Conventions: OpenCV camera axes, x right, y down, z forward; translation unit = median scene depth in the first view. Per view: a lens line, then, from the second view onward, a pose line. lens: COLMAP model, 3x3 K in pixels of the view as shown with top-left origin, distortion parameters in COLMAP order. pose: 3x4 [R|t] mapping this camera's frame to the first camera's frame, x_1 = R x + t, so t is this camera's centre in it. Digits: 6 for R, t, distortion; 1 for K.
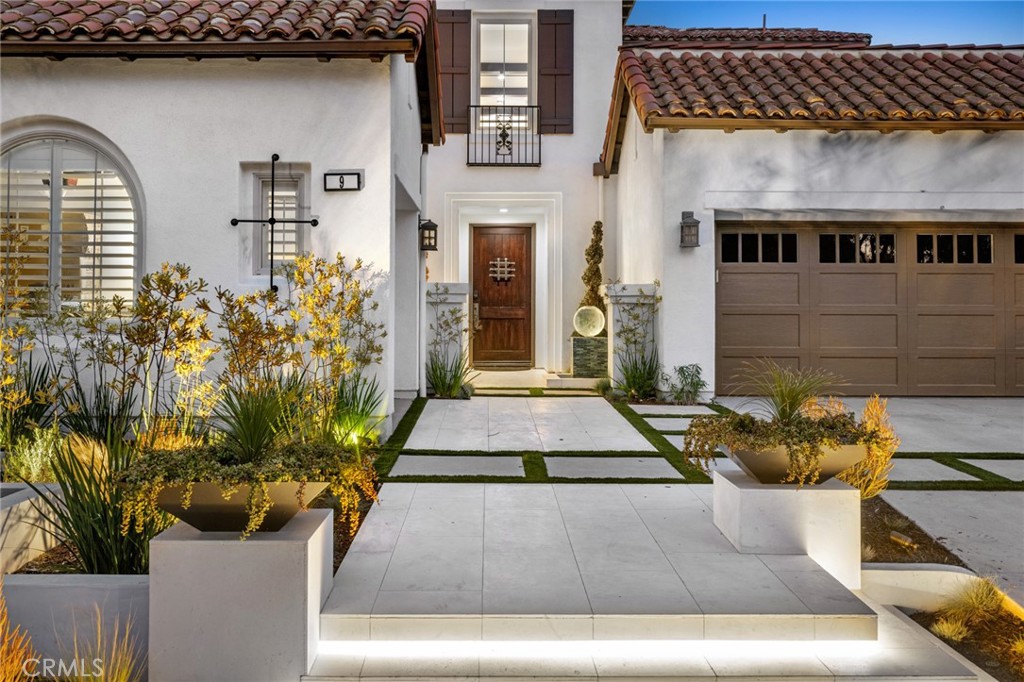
lens RADIAL K [[958.4, 0, 512.5], [0, 958.4, 334.1], [0, 0, 1]] dist [0.012726, 0.000000]
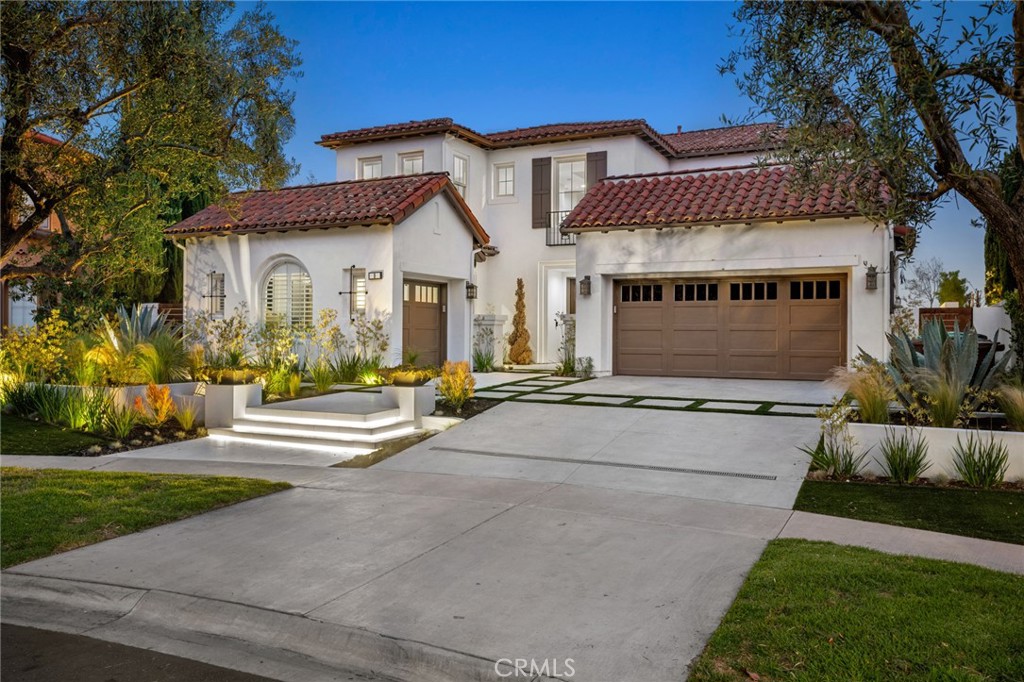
lens RADIAL K [[833.2, 0, 511.8], [0, 833.2, 343.9], [0, 0, 1]] dist [-0.004642, -0.000761]
pose [[0.892088, 0.006228, -0.451818, 0.787906], [-0.008744, 0.999956, -0.003480, 0.013105], [0.451776, 0.007055, 0.892103, -0.524191]]
